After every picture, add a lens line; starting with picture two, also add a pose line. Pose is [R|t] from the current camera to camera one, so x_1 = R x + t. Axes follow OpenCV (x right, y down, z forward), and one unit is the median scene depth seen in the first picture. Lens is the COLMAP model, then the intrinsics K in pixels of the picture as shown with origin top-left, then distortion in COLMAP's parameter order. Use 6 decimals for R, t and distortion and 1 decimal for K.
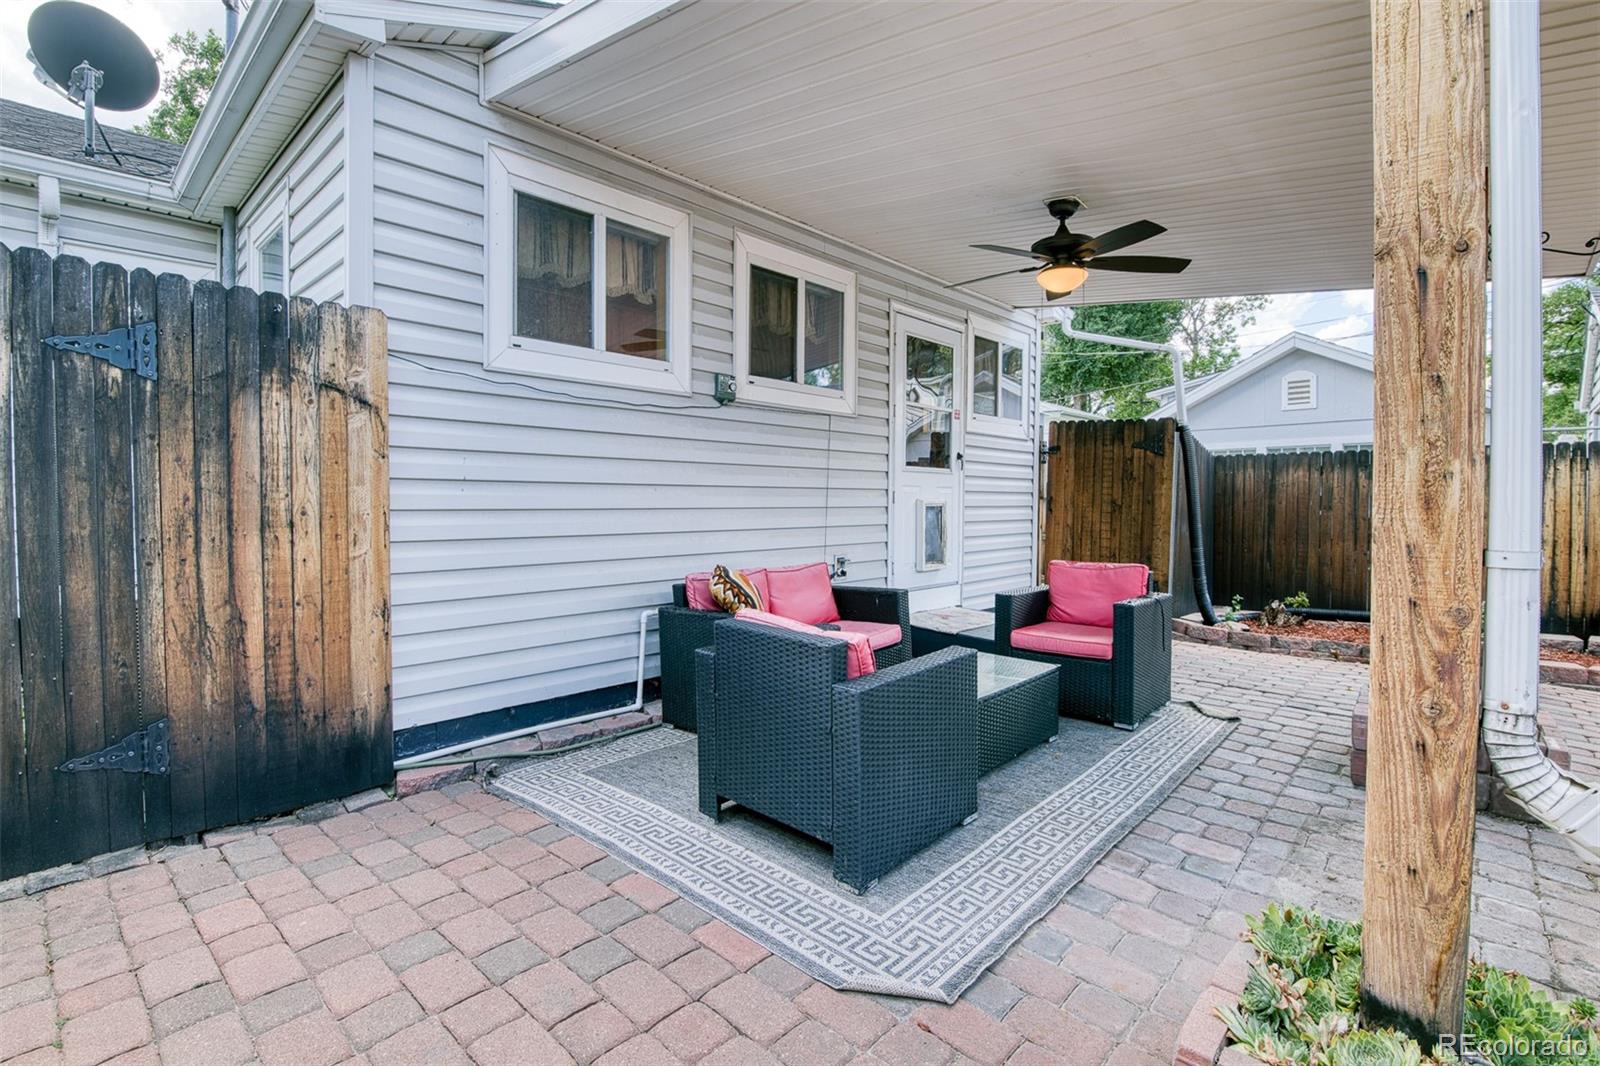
lens RADIAL K [[731.7, 0, 798.8], [0, 731.7, 516.0], [0, 0, 1]] dist [-0.012857, -0.003468]
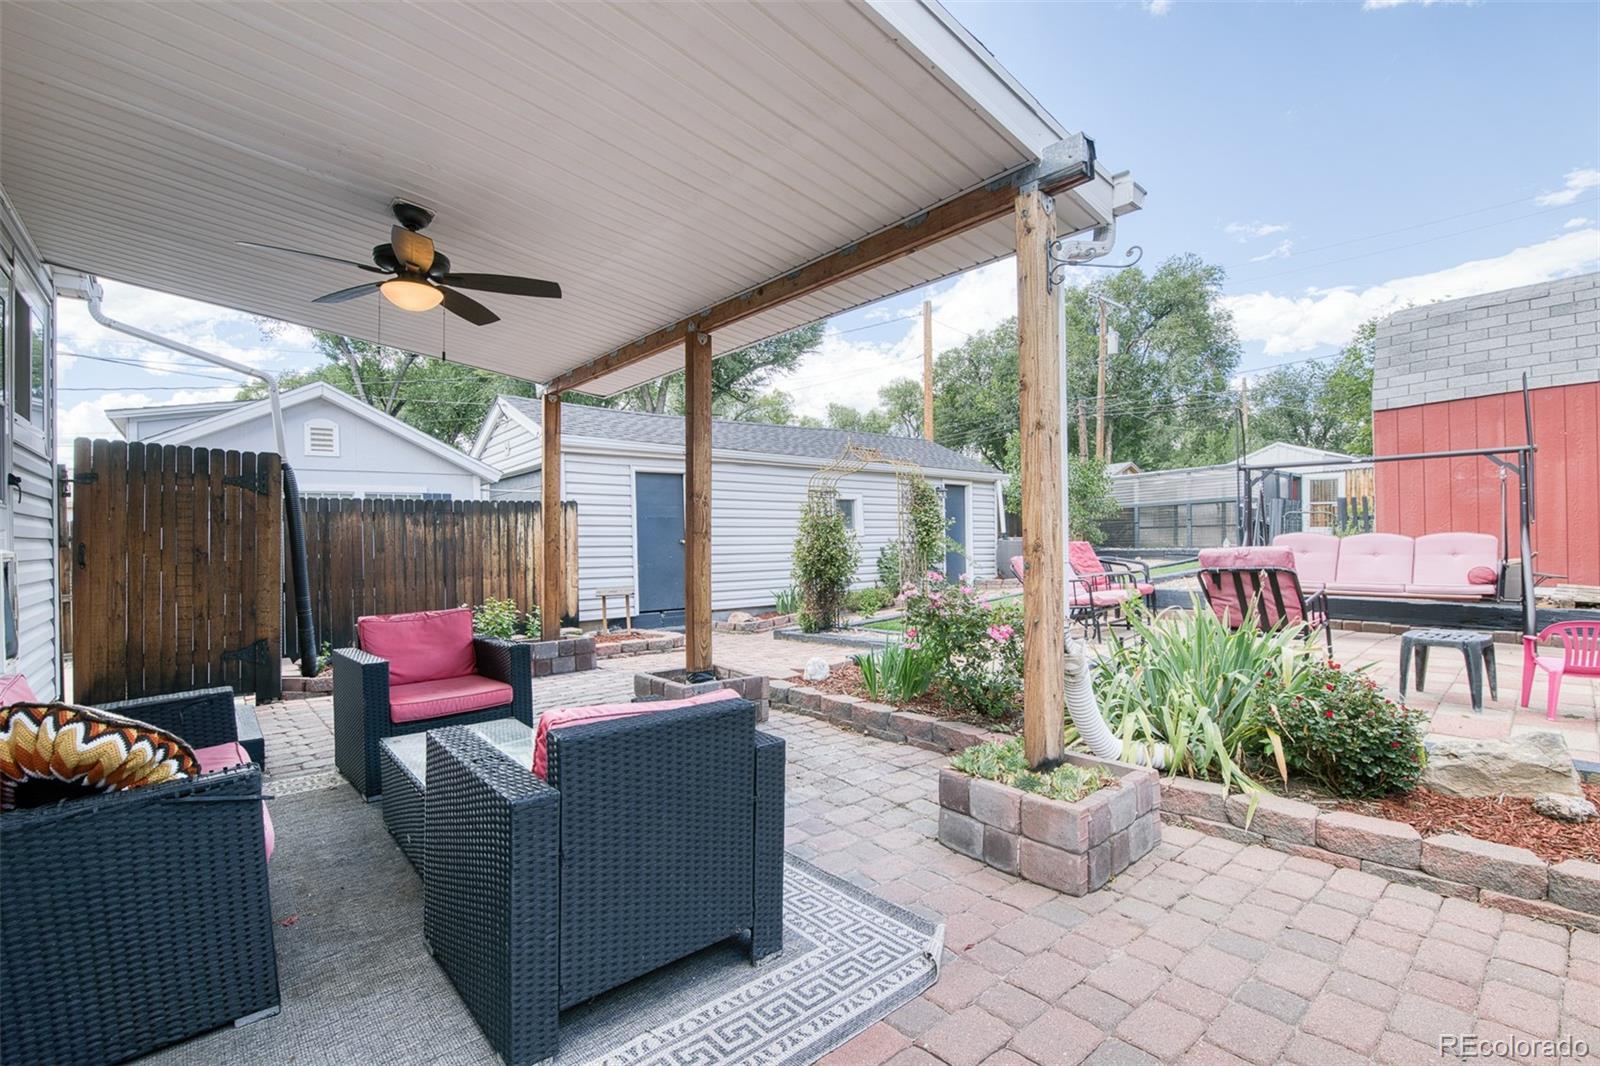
lens RADIAL K [[696.5, 0, 796.5], [0, 696.5, 538.8], [0, 0, 1]] dist [-0.004376, -0.000181]
pose [[0.121529, -0.008235, 0.992554, -0.252759], [0.038821, 0.999240, 0.003538, -0.008250], [-0.991828, 0.038102, 0.121756, 0.262599]]
